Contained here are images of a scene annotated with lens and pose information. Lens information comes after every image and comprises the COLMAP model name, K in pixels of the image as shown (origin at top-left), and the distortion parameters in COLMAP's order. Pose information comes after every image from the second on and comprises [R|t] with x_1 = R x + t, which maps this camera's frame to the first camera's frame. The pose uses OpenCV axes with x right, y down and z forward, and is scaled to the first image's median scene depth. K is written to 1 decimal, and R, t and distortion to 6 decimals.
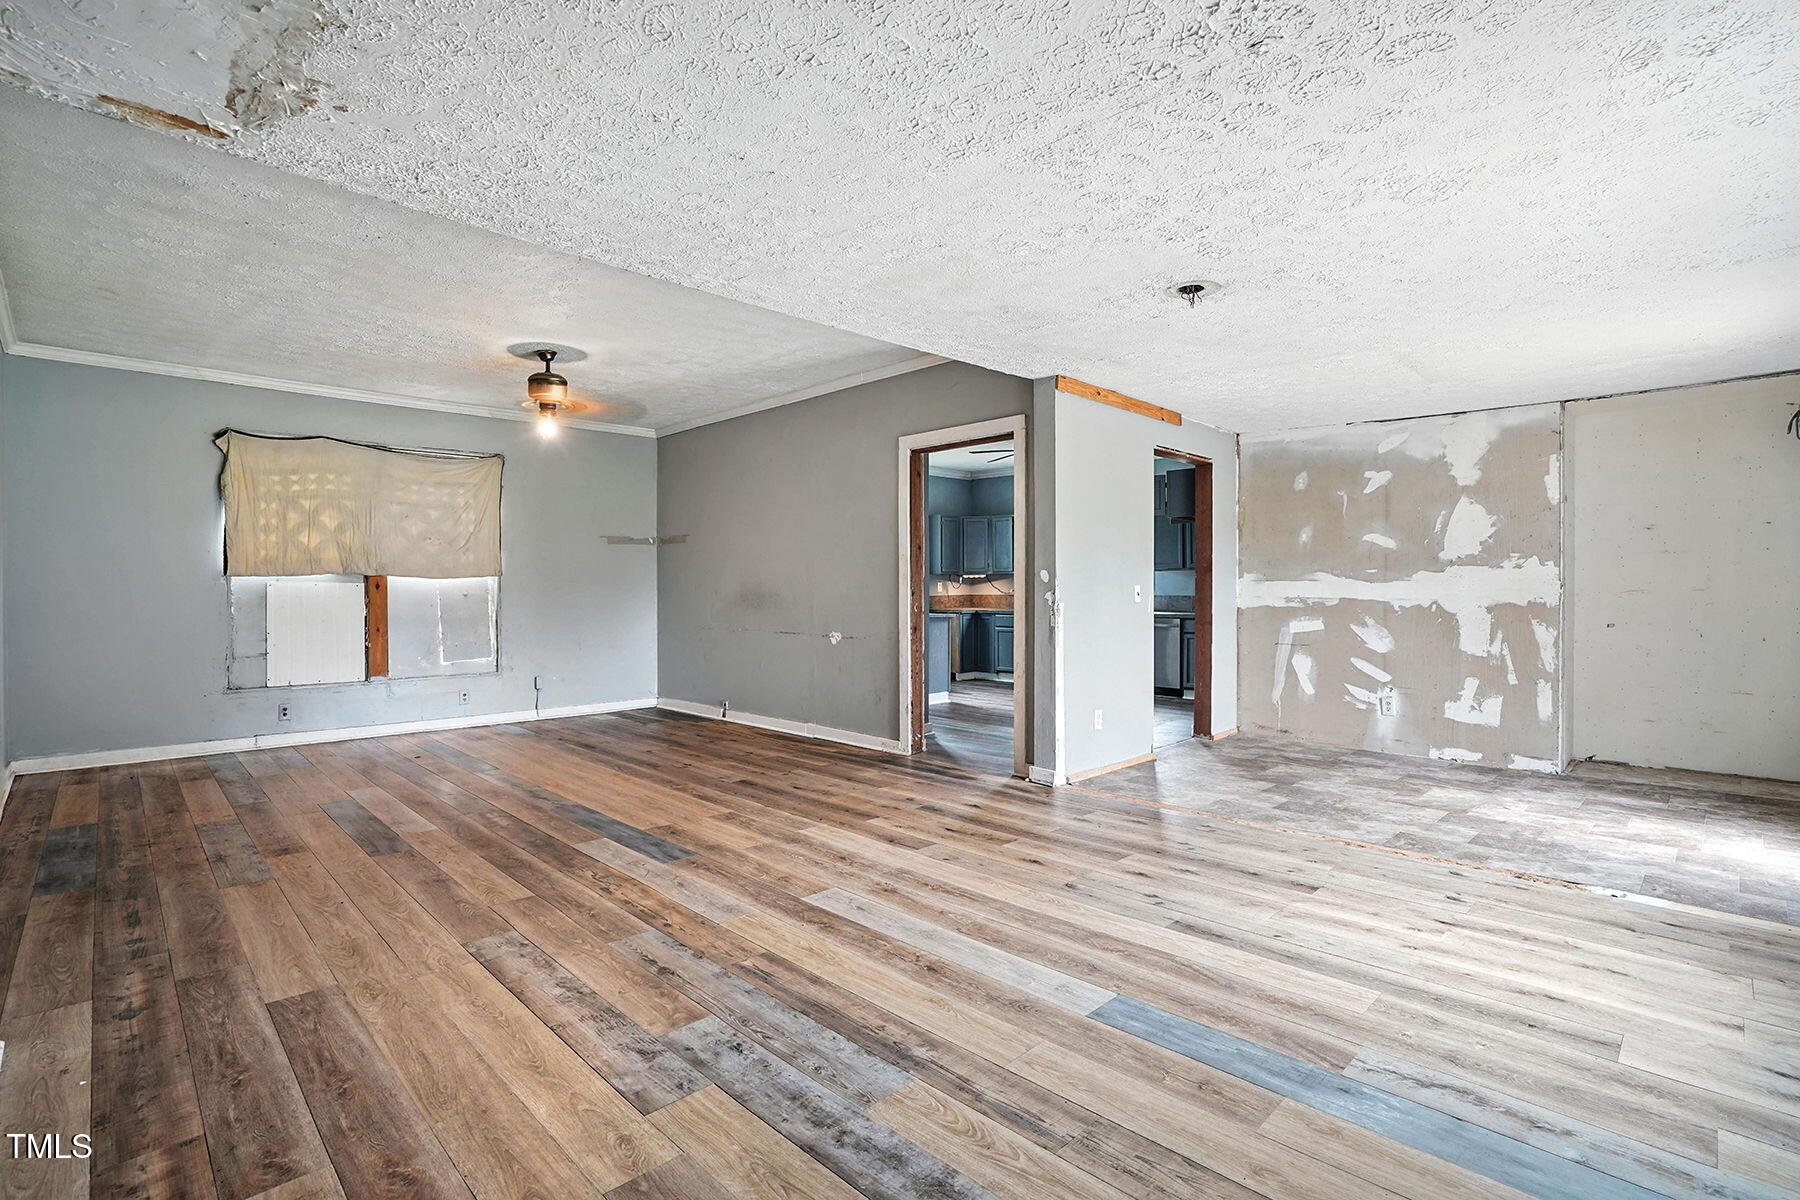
lens RADIAL K [[846.5, 0, 875.7], [0, 846.5, 595.8], [0, 0, 1]] dist [-0.049248, 0.010496]
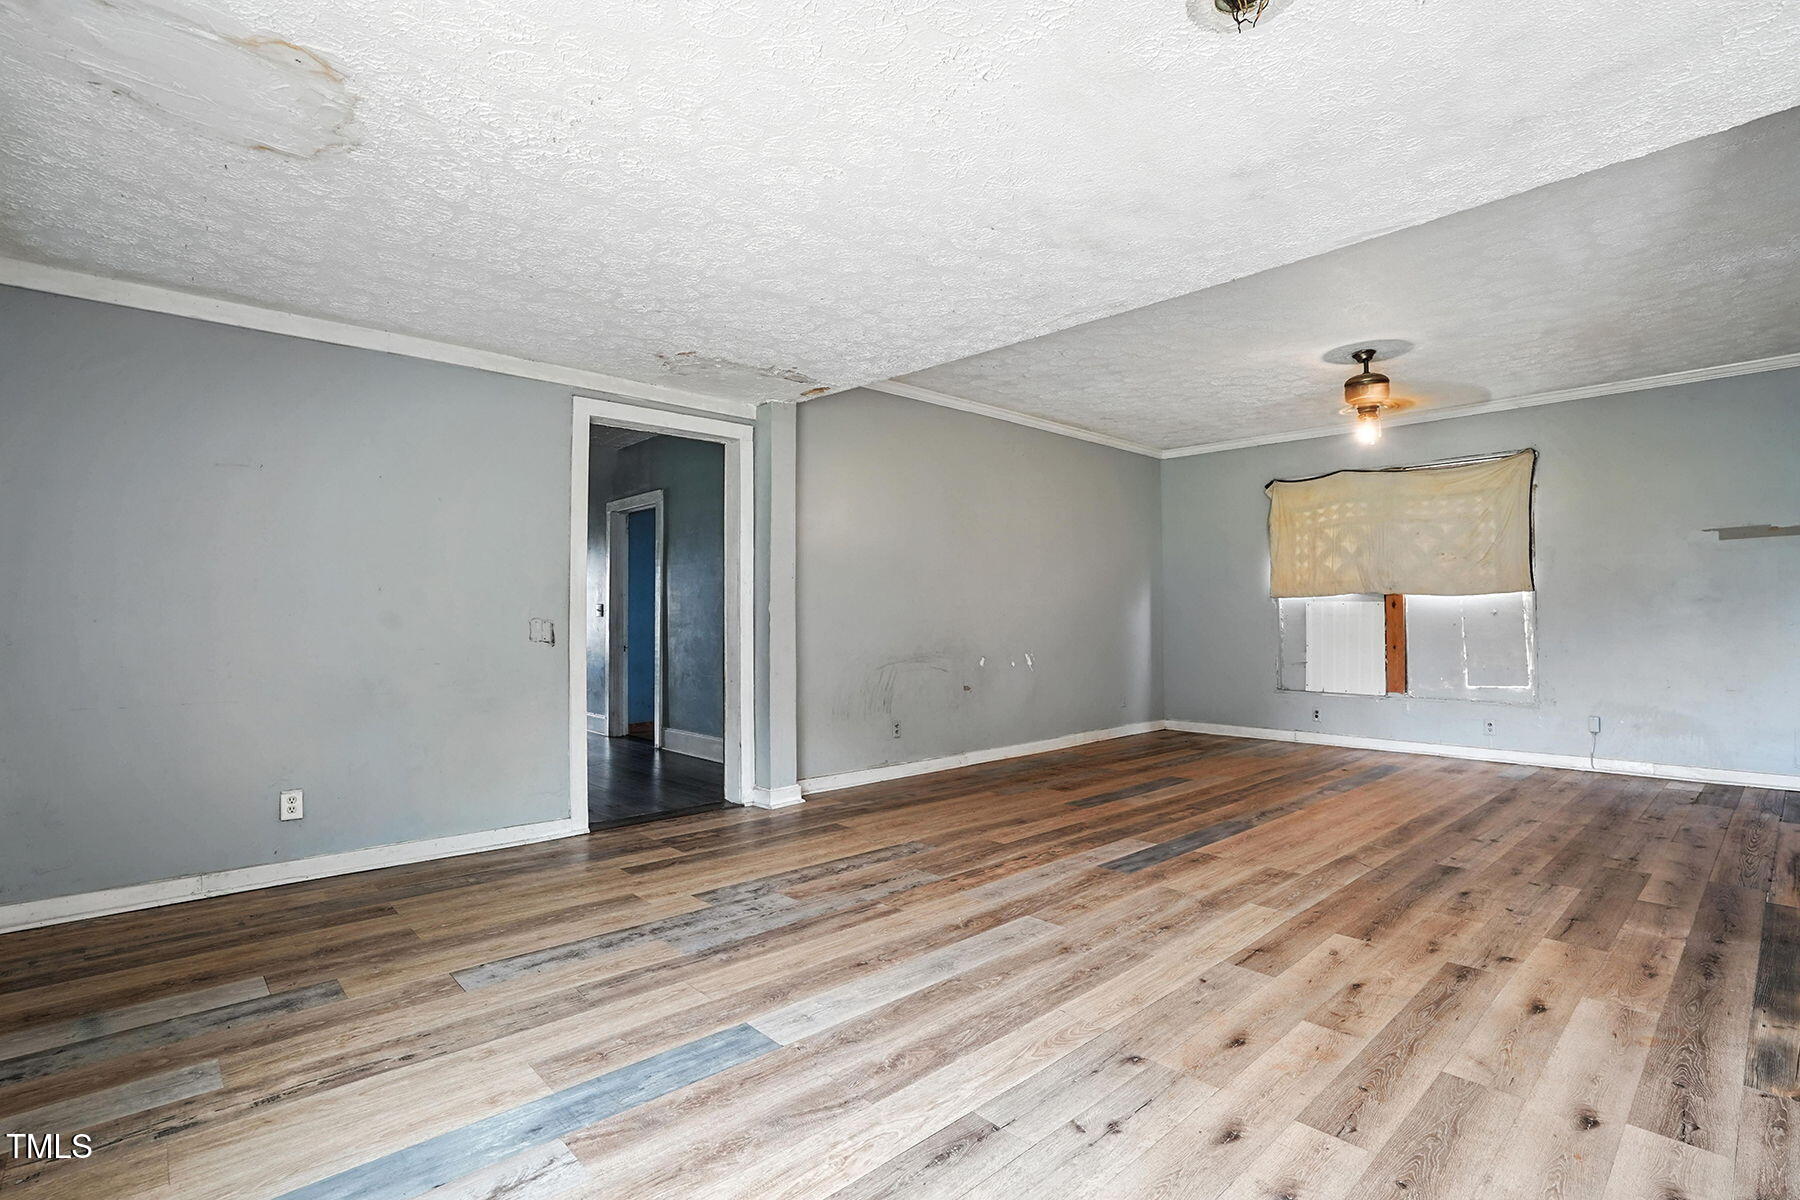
lens RADIAL K [[846.5, 0, 904.1], [0, 846.5, 595.2], [0, 0, 1]] dist [-0.049248, 0.010496]
pose [[-0.010469, -0.020871, -0.999727, 0.838913], [-0.001034, 0.999782, -0.020861, -0.001754], [0.999945, 0.000815, -0.010488, 0.783332]]
